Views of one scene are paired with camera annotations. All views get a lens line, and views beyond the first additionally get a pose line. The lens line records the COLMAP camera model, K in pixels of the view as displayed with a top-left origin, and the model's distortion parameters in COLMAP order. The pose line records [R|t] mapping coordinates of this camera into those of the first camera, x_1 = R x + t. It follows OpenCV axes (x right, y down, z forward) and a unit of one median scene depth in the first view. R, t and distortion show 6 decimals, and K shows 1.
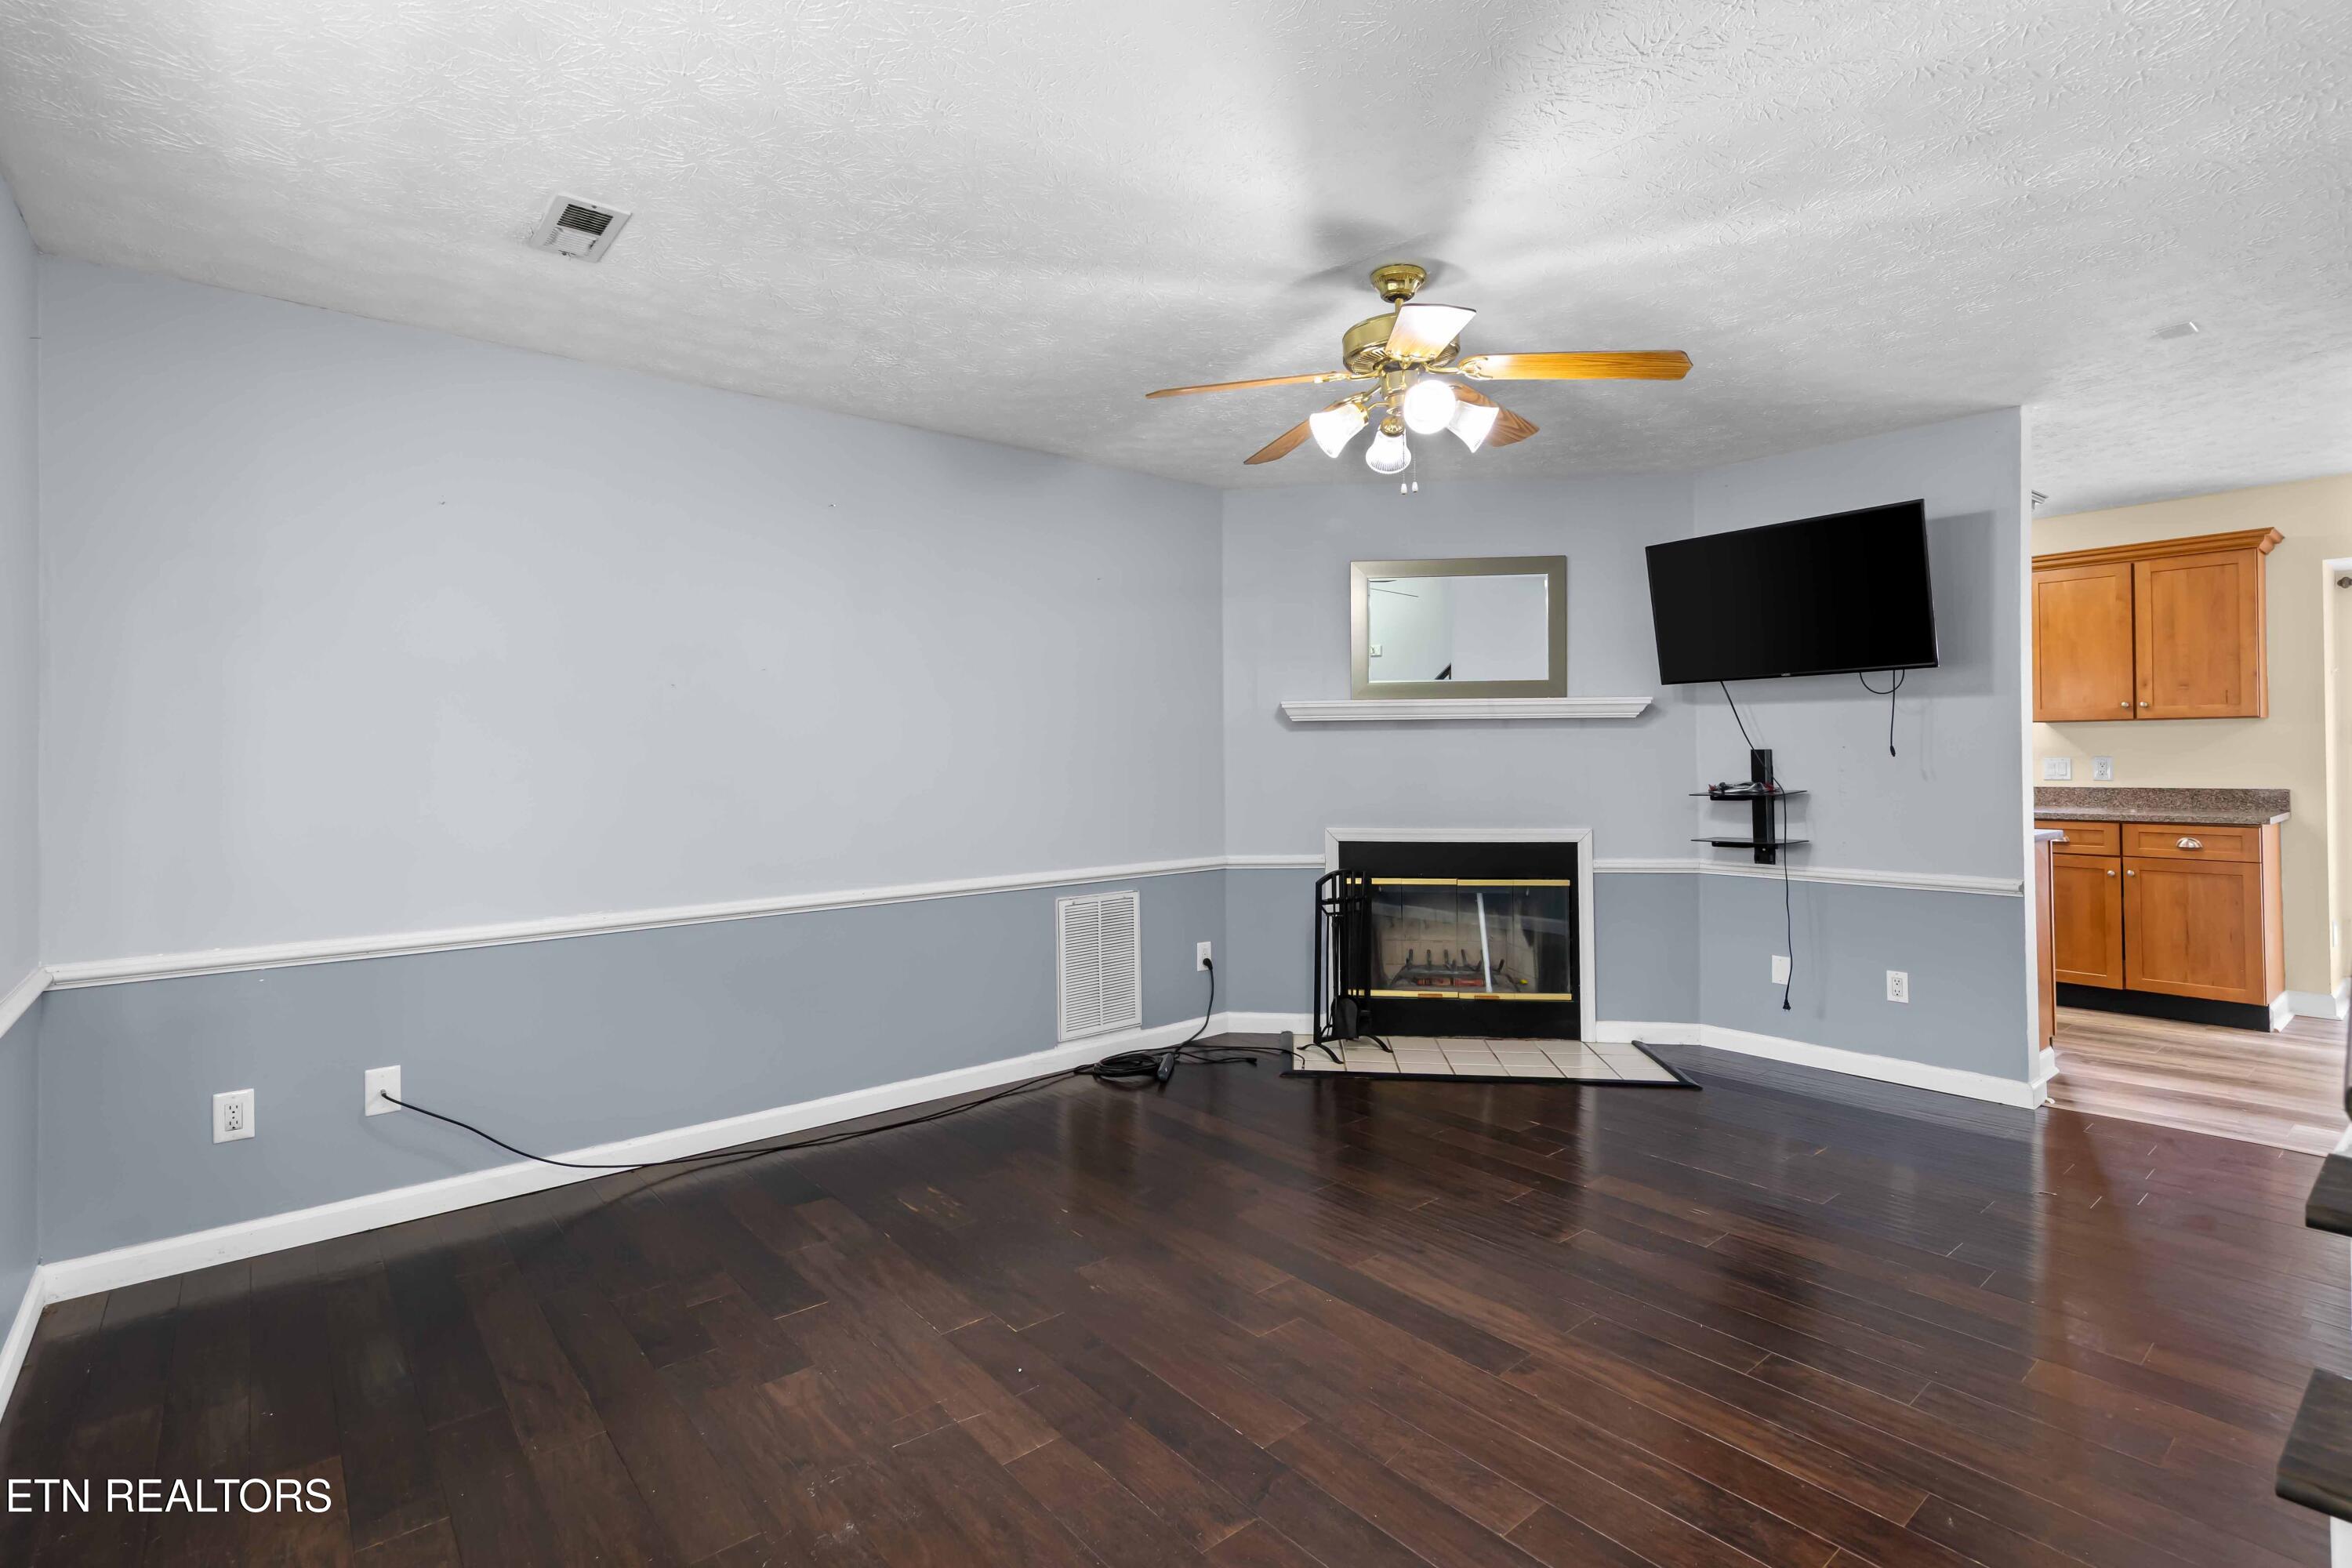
lens RADIAL K [[1112.5, 0, 1139.5], [0, 1112.5, 745.6], [0, 0, 1]] dist [0.002572, 0.000930]
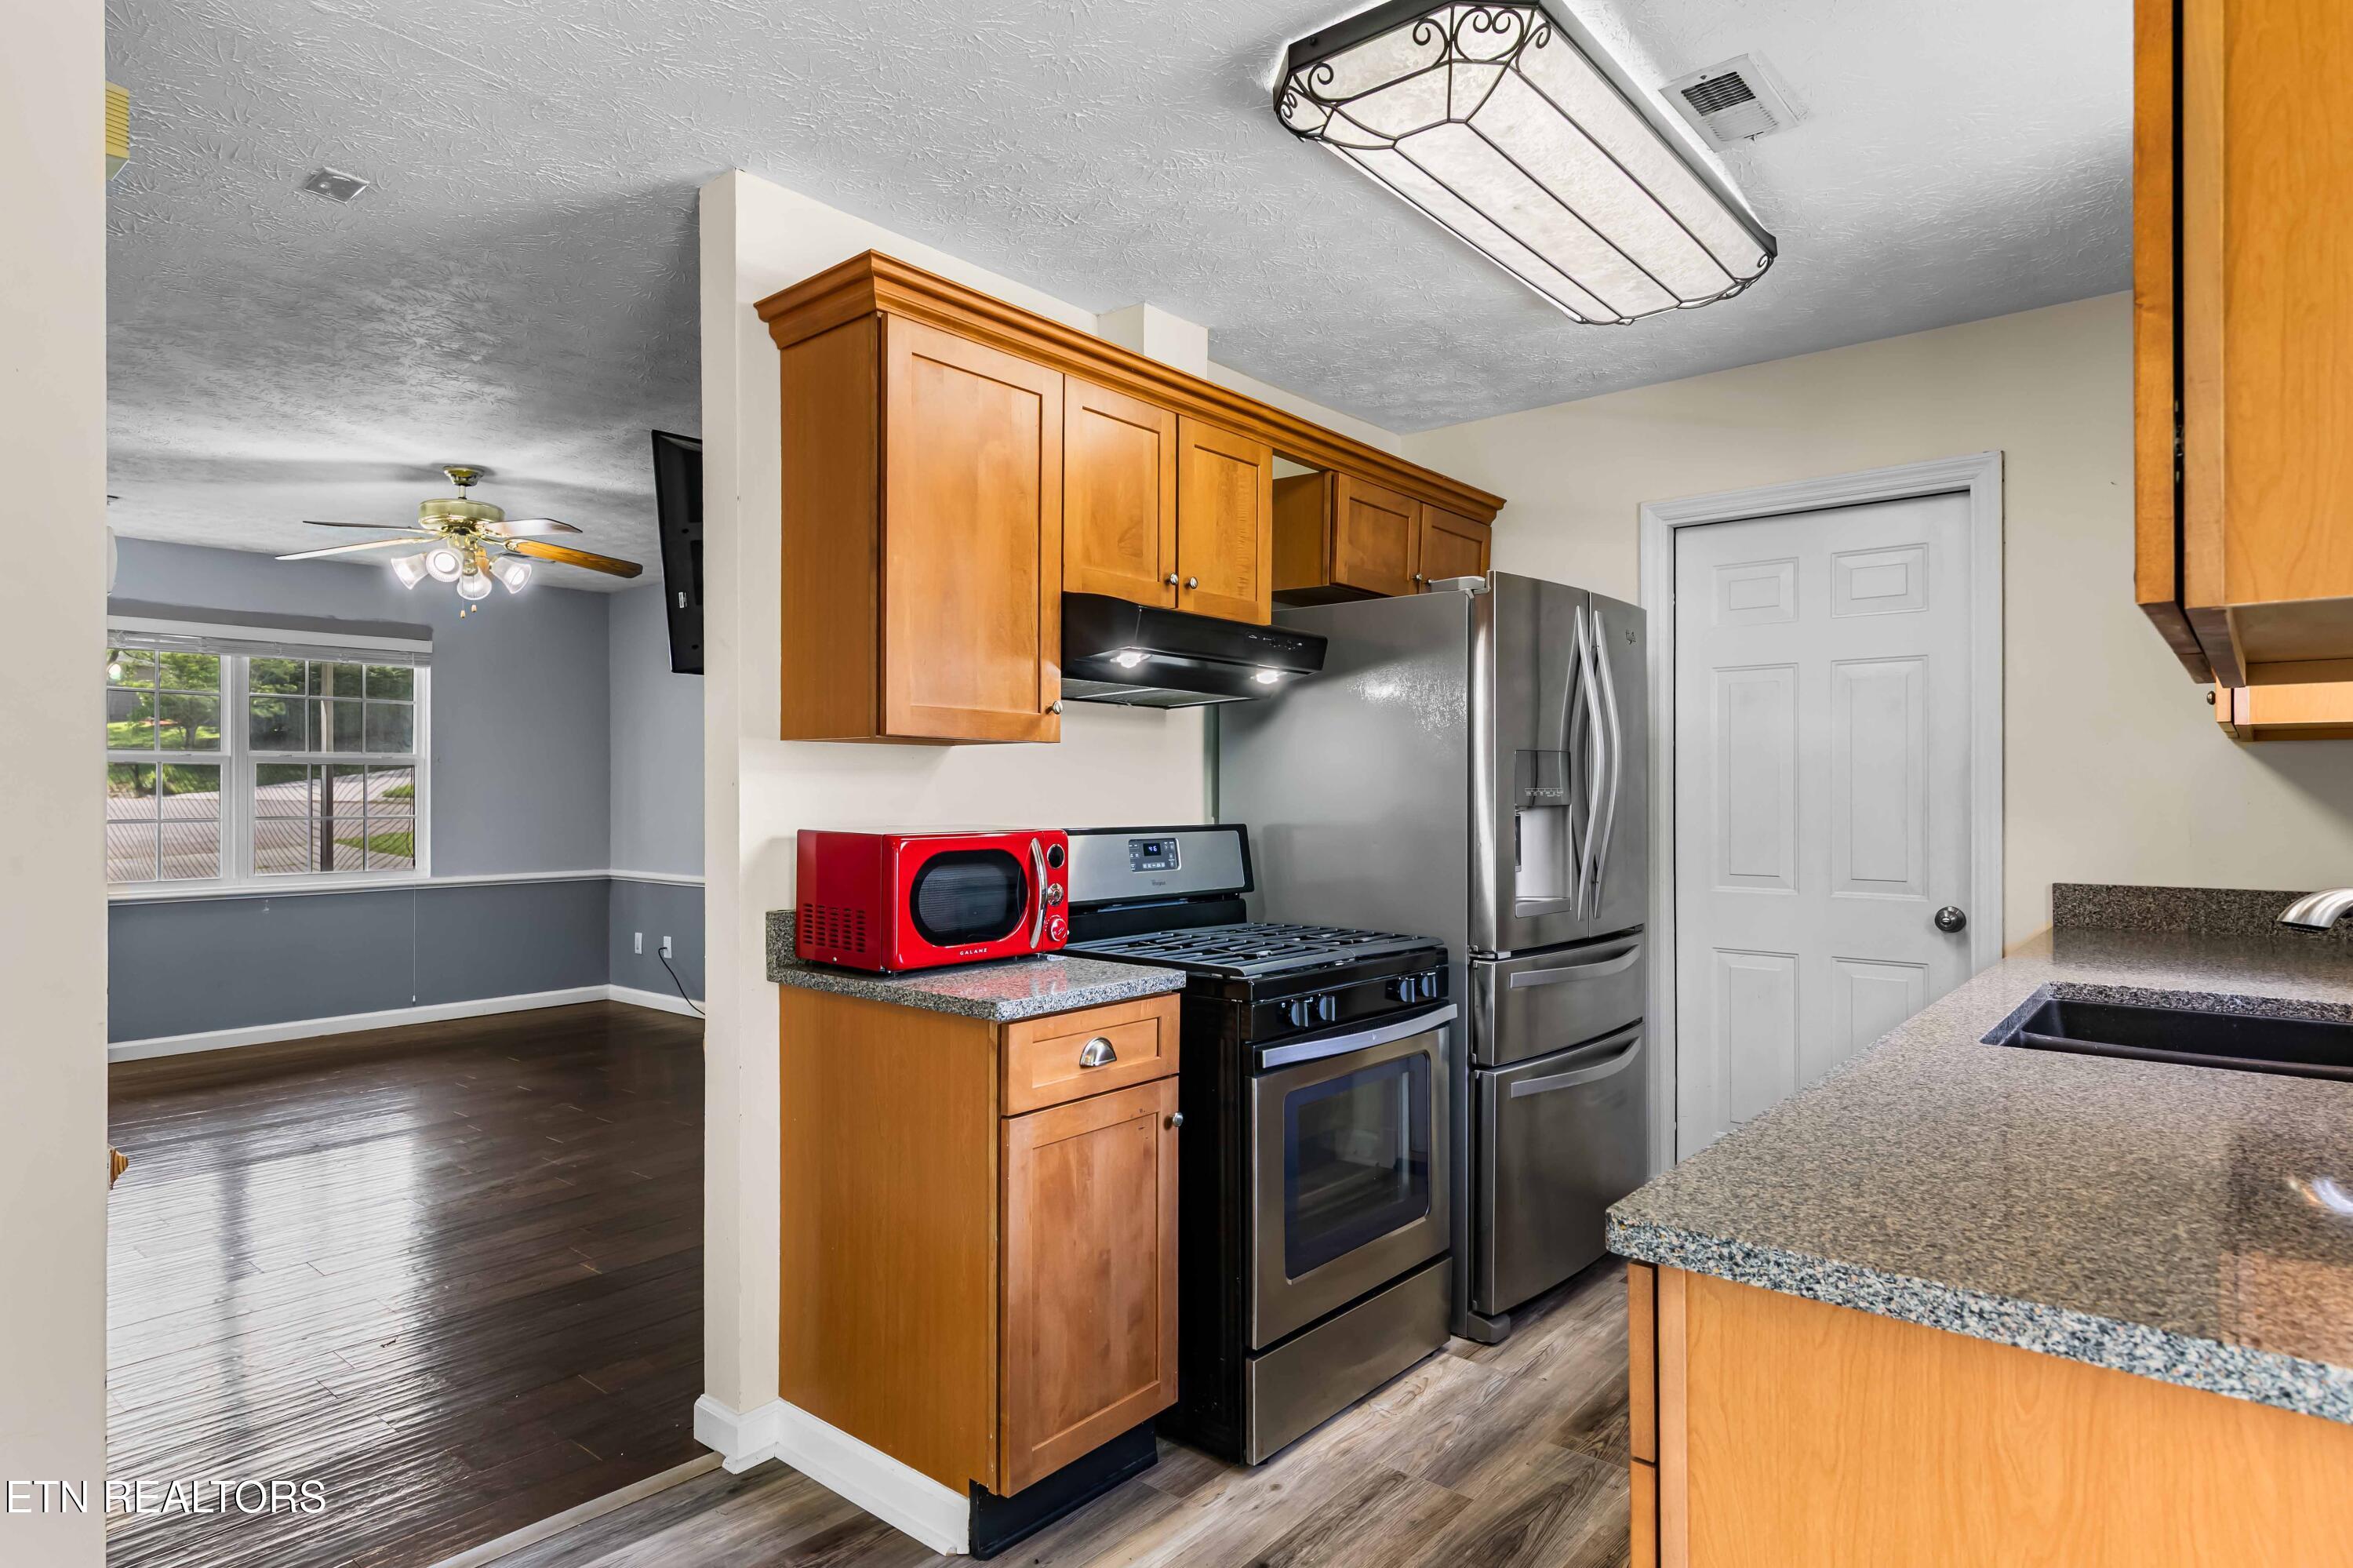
lens RADIAL K [[1304.1, 0, 1094.0], [0, 1304.1, 785.7], [0, 0, 1]] dist [-0.000639, 0.005322]
pose [[0.168077, 0.007051, -0.985749, 1.519357], [0.006137, 0.999948, 0.008199, -0.008068], [0.985755, -0.007428, 0.168024, 1.118297]]
